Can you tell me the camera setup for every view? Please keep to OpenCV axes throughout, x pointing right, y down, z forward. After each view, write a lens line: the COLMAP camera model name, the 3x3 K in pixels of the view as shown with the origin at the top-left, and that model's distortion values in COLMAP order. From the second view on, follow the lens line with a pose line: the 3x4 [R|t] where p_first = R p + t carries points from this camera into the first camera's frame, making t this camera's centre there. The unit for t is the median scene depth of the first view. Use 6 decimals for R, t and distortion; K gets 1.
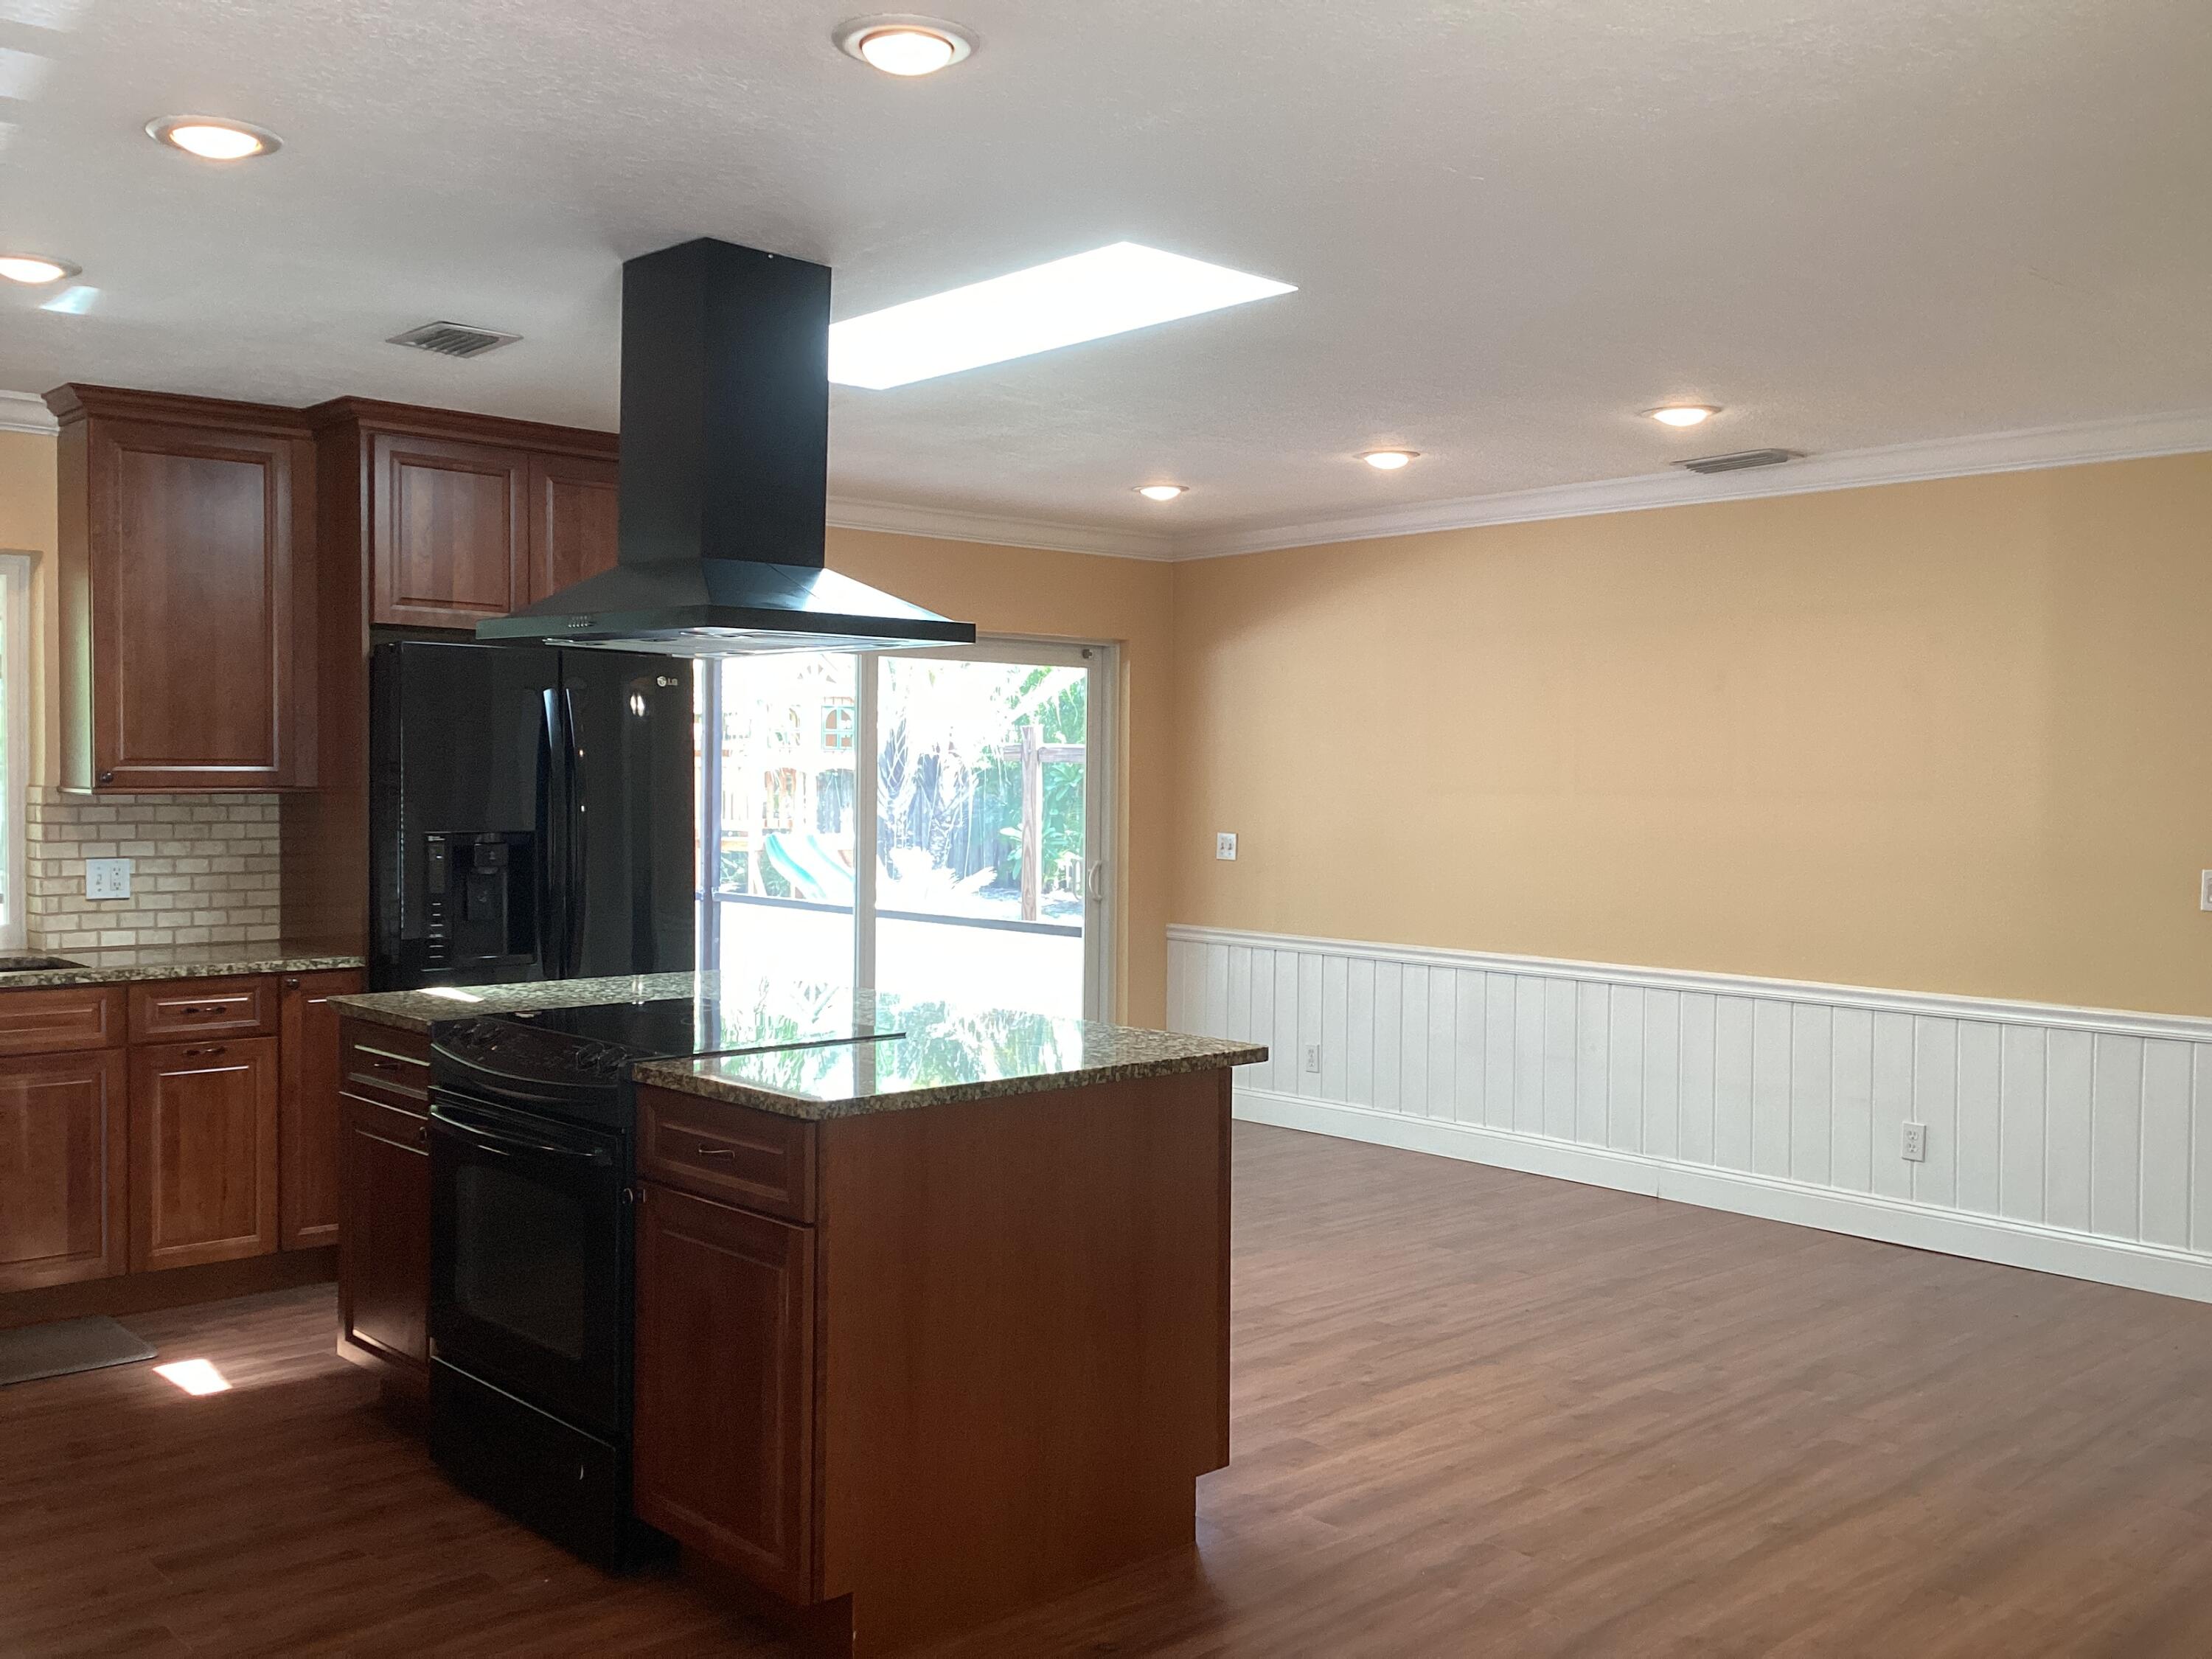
lens RADIAL K [[1994.7, 0, 1115.8], [0, 1994.7, 827.4], [0, 0, 1]] dist [0.120900, -0.221813]
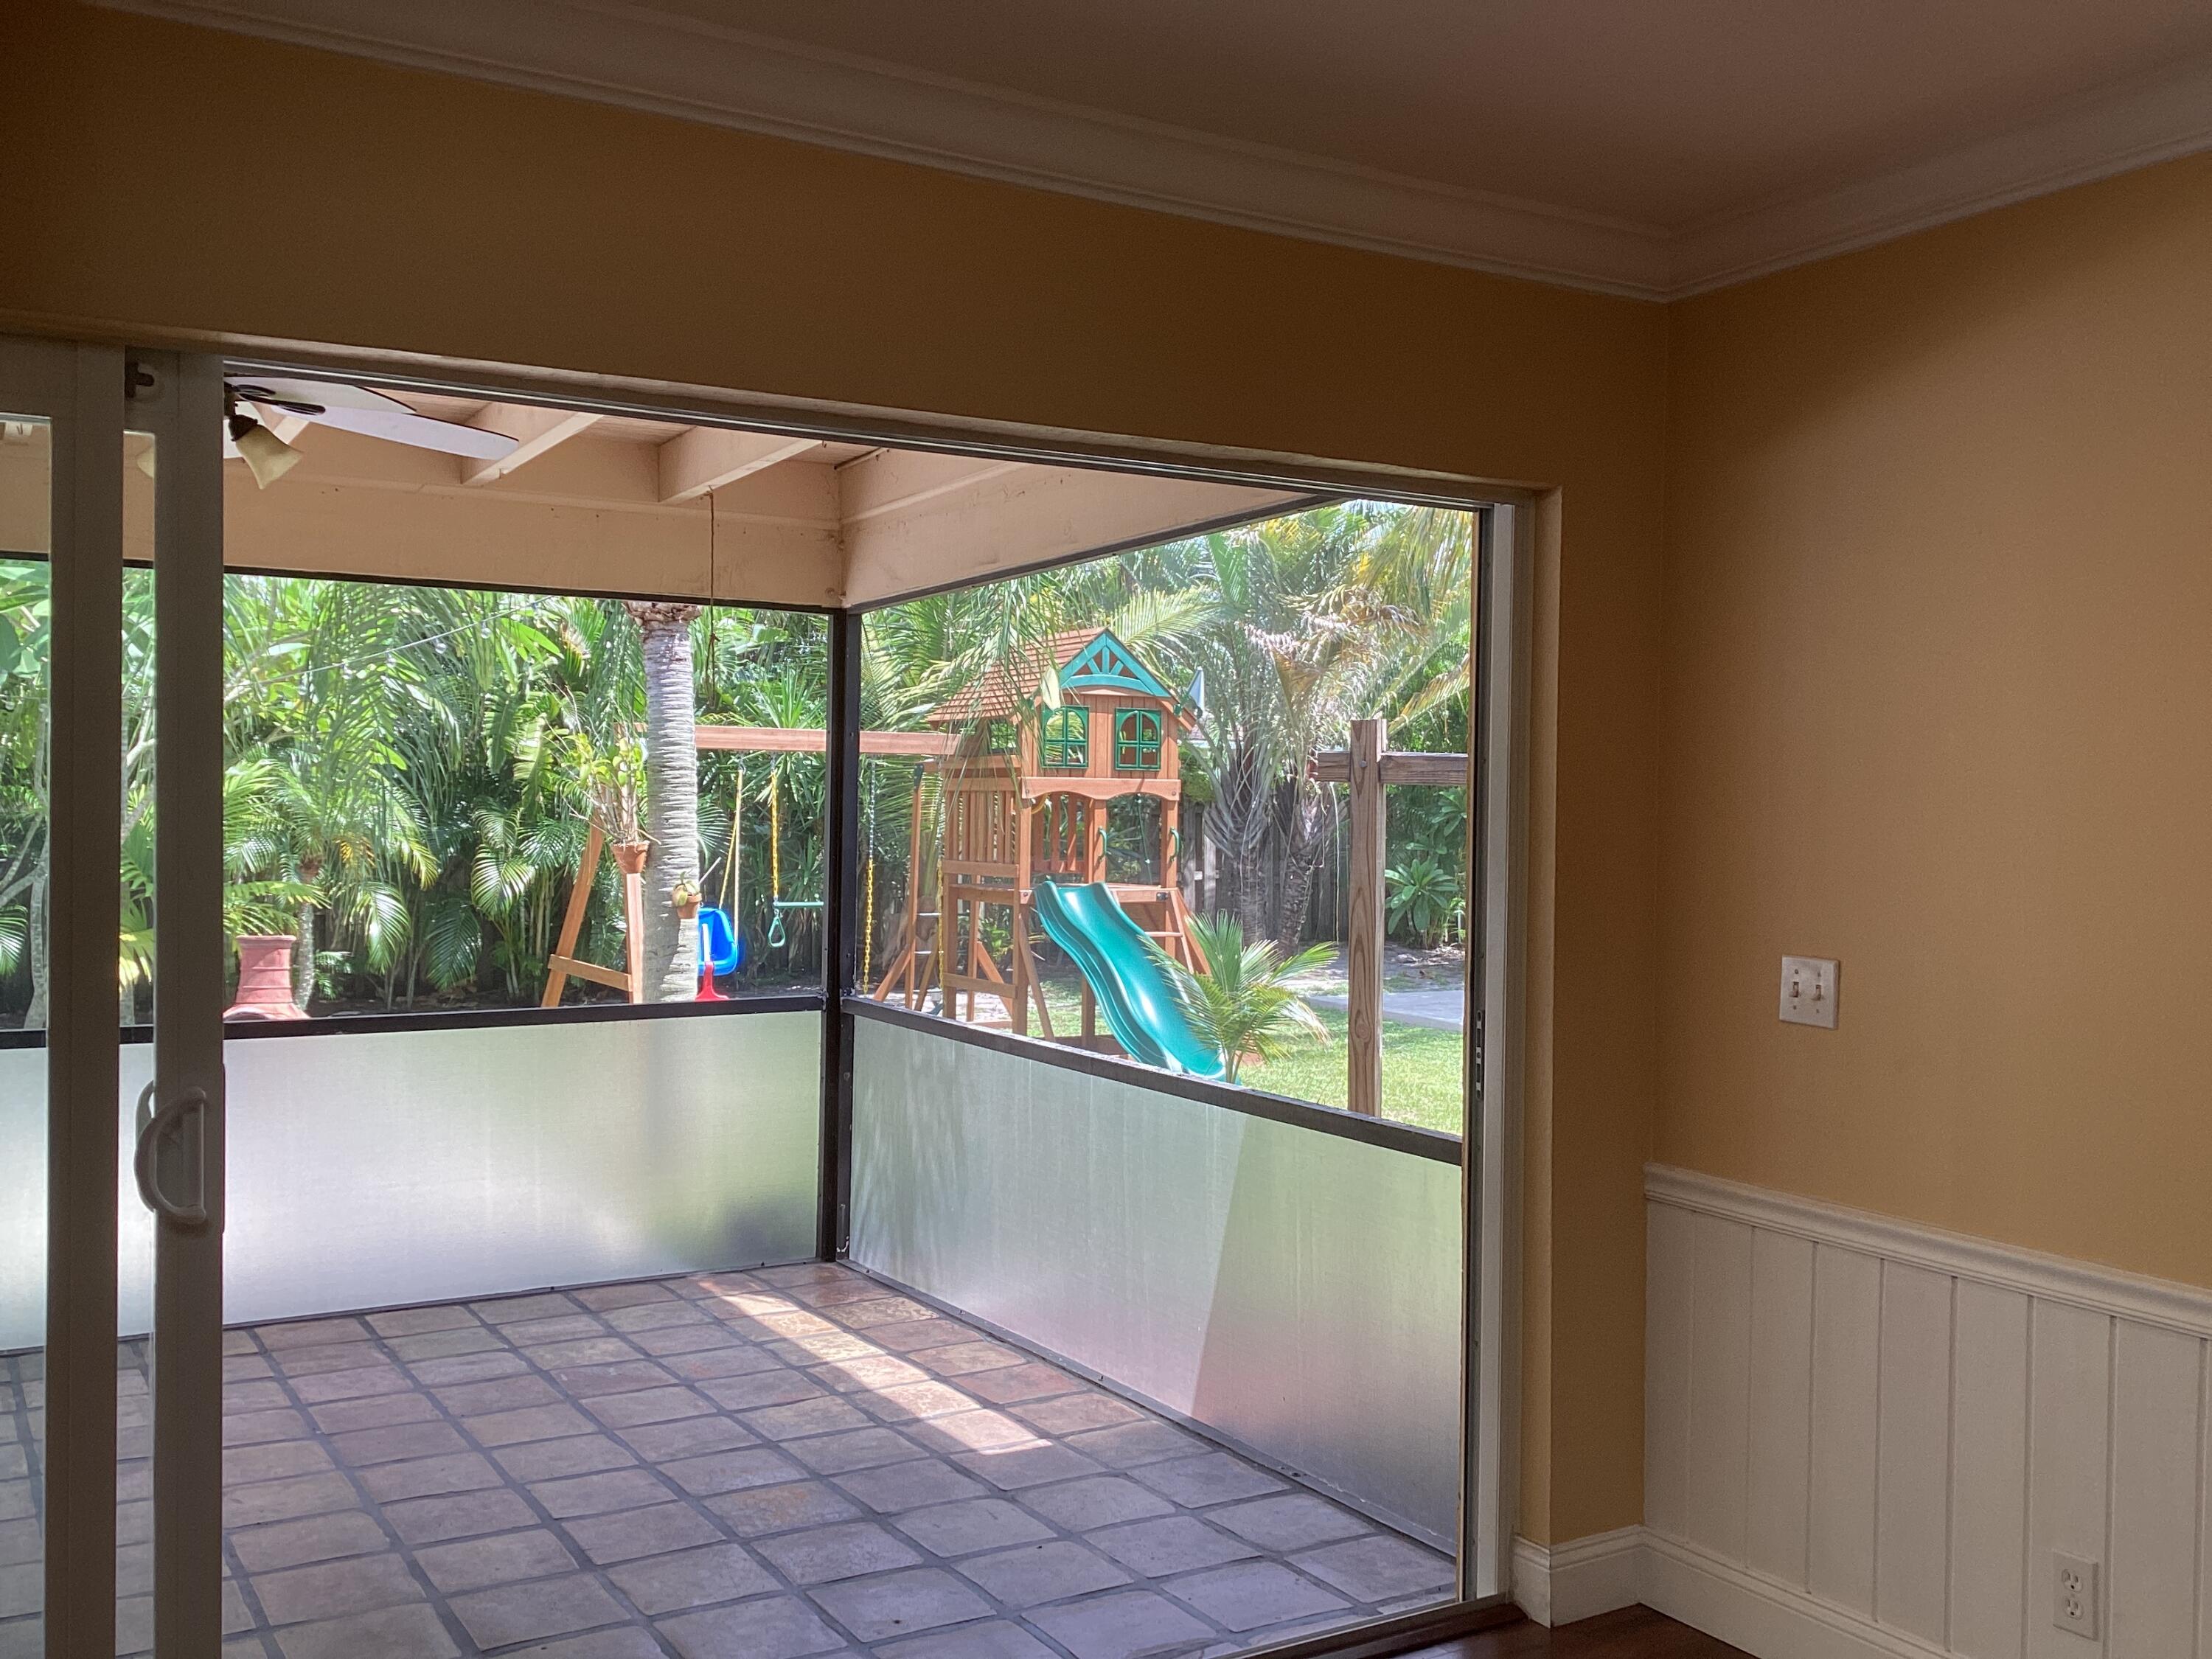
lens RADIAL K [[1994.7, 0, 1115.8], [0, 1994.7, 827.4], [0, 0, 1]] dist [0.120900, -0.221813]
pose [[0.980196, 0.009504, -0.197801, -0.000301], [-0.012159, 0.999852, -0.012211, -0.012347], [0.197656, 0.014374, 0.980166, 0.421741]]
